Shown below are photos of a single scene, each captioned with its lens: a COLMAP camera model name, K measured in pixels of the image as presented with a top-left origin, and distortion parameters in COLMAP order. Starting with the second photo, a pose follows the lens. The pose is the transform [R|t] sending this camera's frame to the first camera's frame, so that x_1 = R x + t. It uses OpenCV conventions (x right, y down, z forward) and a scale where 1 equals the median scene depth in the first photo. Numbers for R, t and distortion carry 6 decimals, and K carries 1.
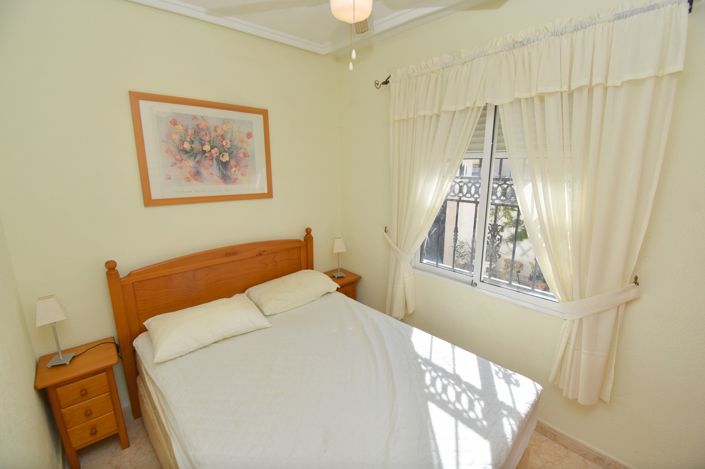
lens RADIAL K [[309.1, 0, 352.7], [0, 309.1, 231.8], [0, 0, 1]] dist [0.000748, -0.014542]
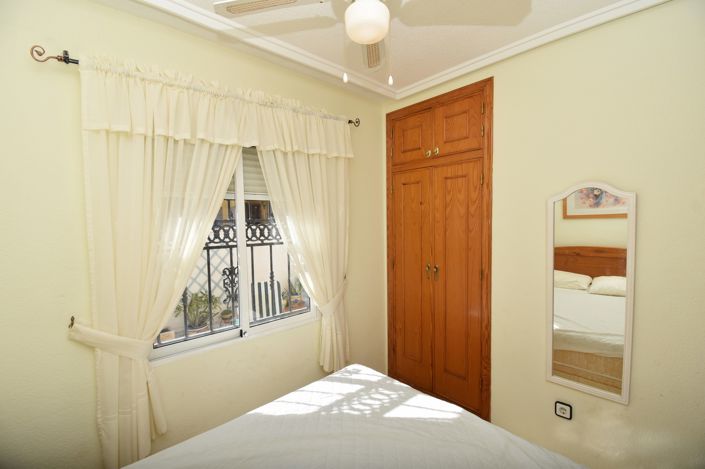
lens RADIAL K [[309.1, 0, 354.8], [0, 309.1, 238.0], [0, 0, 1]] dist [0.000748, -0.014542]
pose [[-0.026235, -0.075167, 0.996826, -0.672272], [0.194569, 0.977715, 0.078847, -0.154065], [-0.980538, 0.196020, -0.011025, 0.813351]]
